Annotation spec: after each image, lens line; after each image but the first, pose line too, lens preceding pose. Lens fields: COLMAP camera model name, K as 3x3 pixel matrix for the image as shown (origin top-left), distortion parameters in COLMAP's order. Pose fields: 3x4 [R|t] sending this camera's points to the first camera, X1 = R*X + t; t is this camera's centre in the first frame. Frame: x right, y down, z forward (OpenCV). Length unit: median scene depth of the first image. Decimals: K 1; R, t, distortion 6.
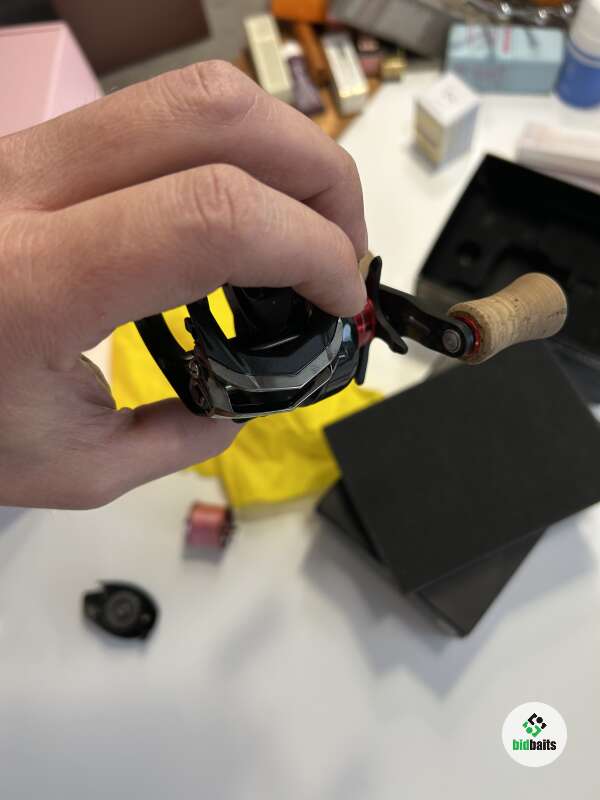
lens RADIAL K [[645.9, 0, 299.4], [0, 645.9, 403.7], [0, 0, 1]] dist [-0.009413, -0.024550]
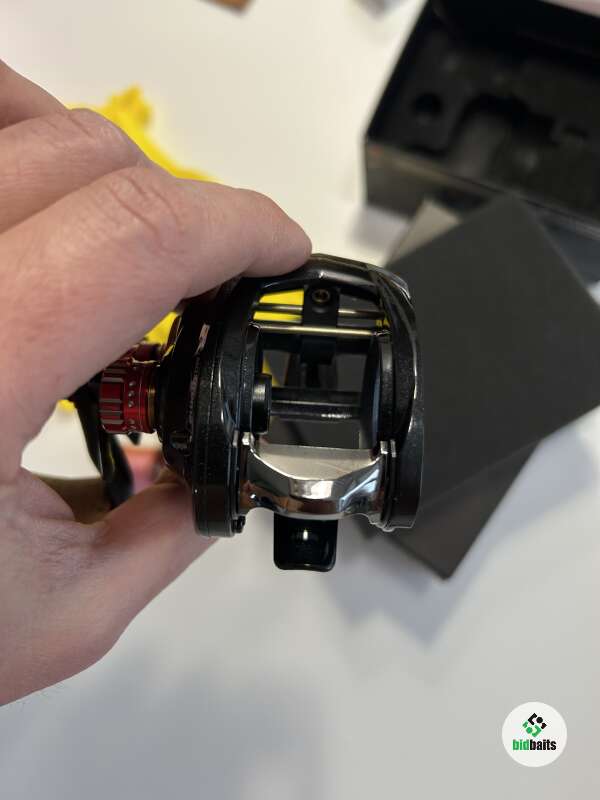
lens RADIAL K [[645.9, 0, 294.8], [0, 645.9, 399.2], [0, 0, 1]] dist [-0.009413, -0.024550]
pose [[0.996073, -0.088285, 0.006702, 0.069249], [0.086802, 0.988656, 0.122574, 0.013525], [-0.017447, -0.121511, 0.992437, 0.187985]]
